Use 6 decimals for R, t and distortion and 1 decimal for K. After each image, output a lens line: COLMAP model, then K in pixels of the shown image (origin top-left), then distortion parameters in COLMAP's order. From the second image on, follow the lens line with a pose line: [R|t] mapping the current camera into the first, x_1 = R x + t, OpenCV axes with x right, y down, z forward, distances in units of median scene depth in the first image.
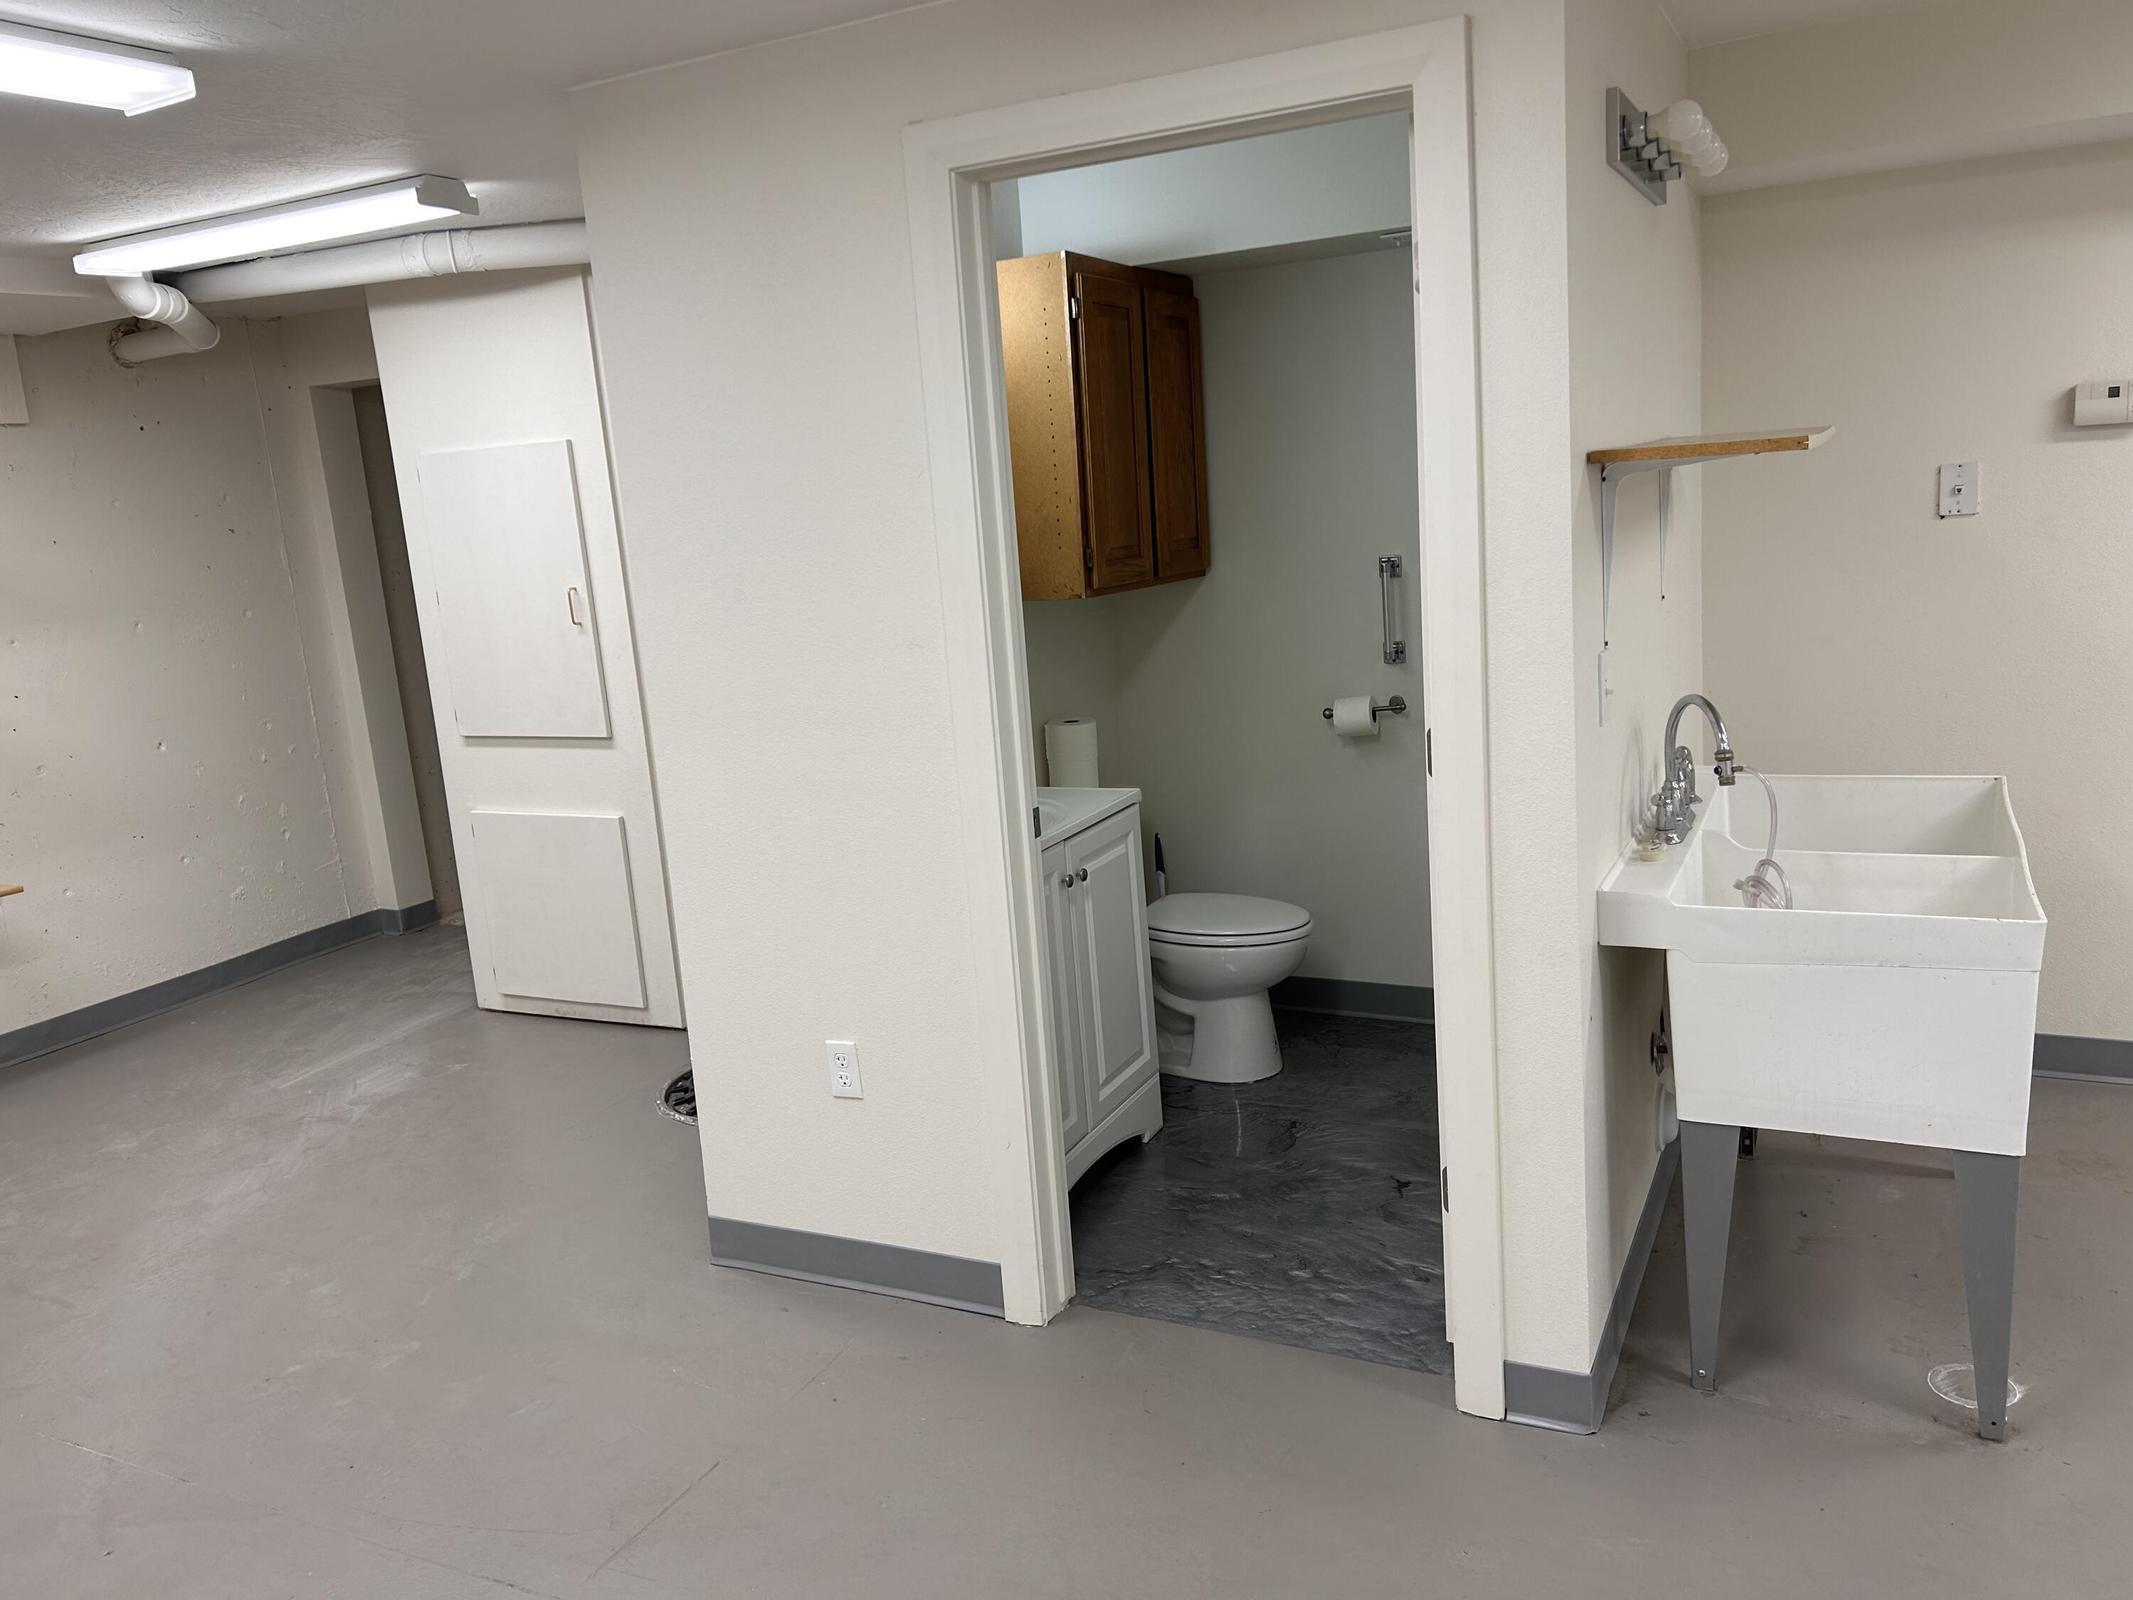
lens RADIAL K [[1599.5, 0, 1065.2], [0, 1599.5, 773.9], [0, 0, 1]] dist [0.015963, -0.000492]
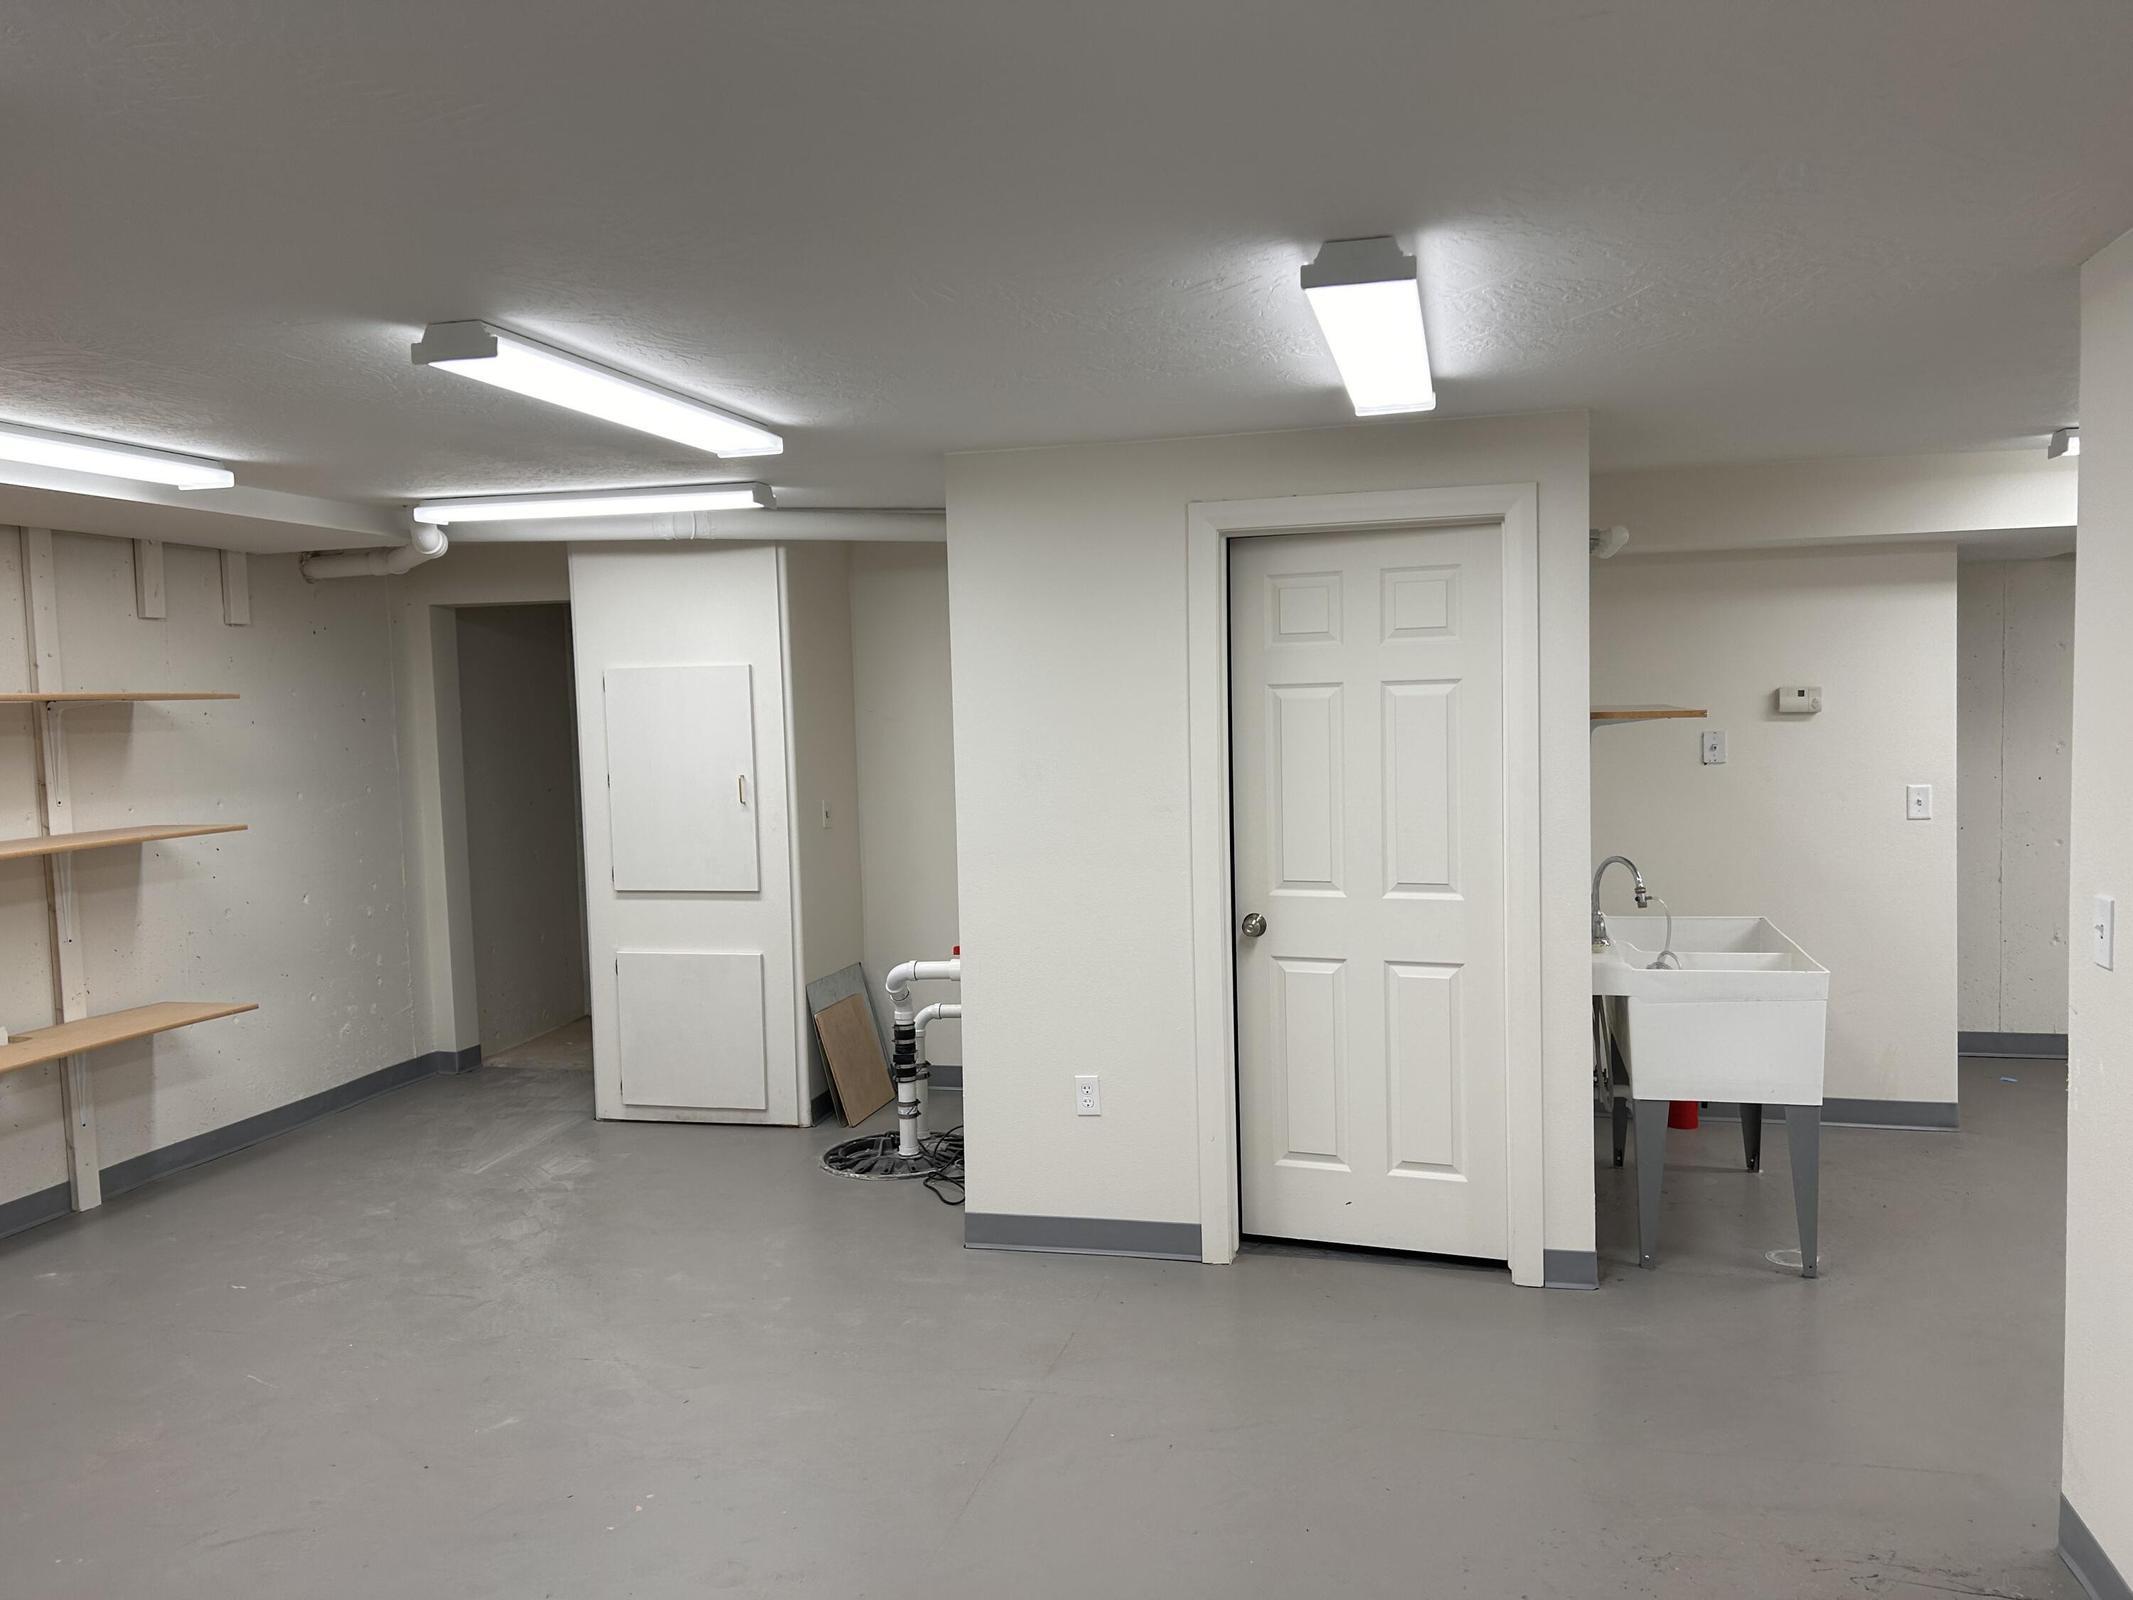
lens RADIAL K [[1602.4, 0, 1066.5], [0, 1602.4, 800.0], [0, 0, 1]] dist [0.061113, -0.077103]
pose [[0.974541, 0.038387, 0.220900, -0.339615], [-0.008670, 0.990949, -0.133957, 0.076859], [-0.224043, 0.128631, 0.966053, -0.321682]]
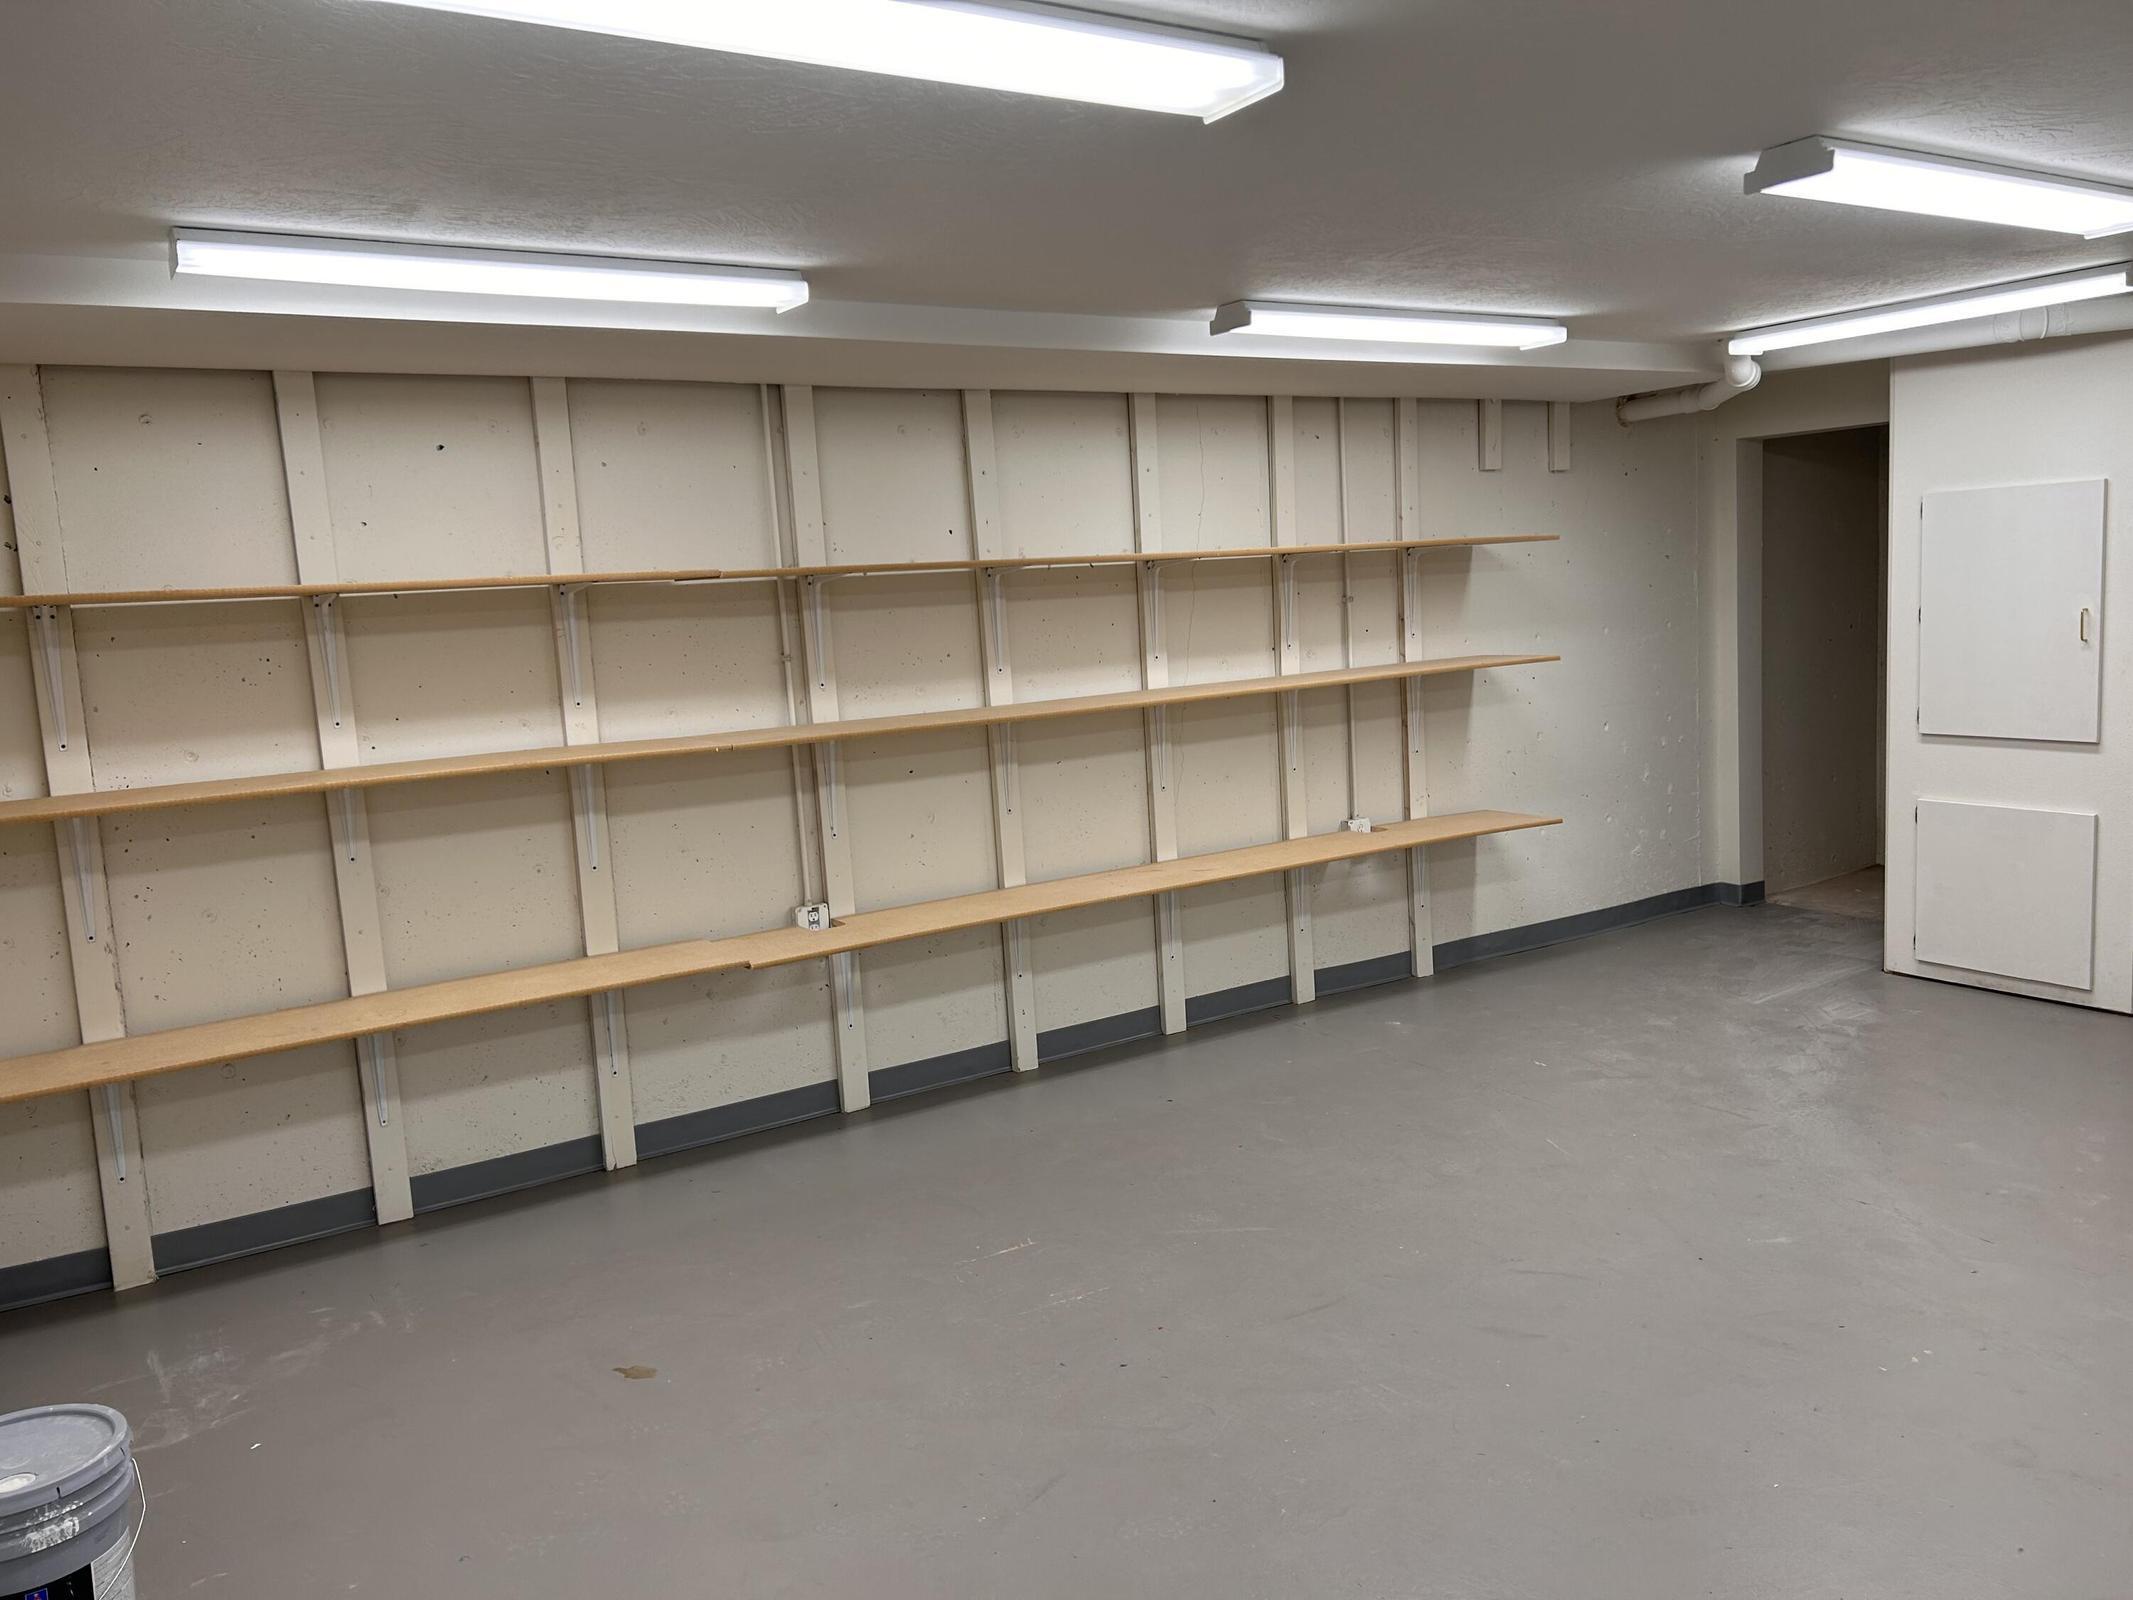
lens RADIAL K [[1592.8, 0, 1067.7], [0, 1592.8, 795.8], [0, 0, 1]] dist [0.033546, -0.040597]
pose [[0.857742, 0.098895, -0.504479, -0.341956], [-0.108693, 0.994025, 0.010057, 0.083232], [0.502459, 0.046207, 0.863365, -0.342321]]
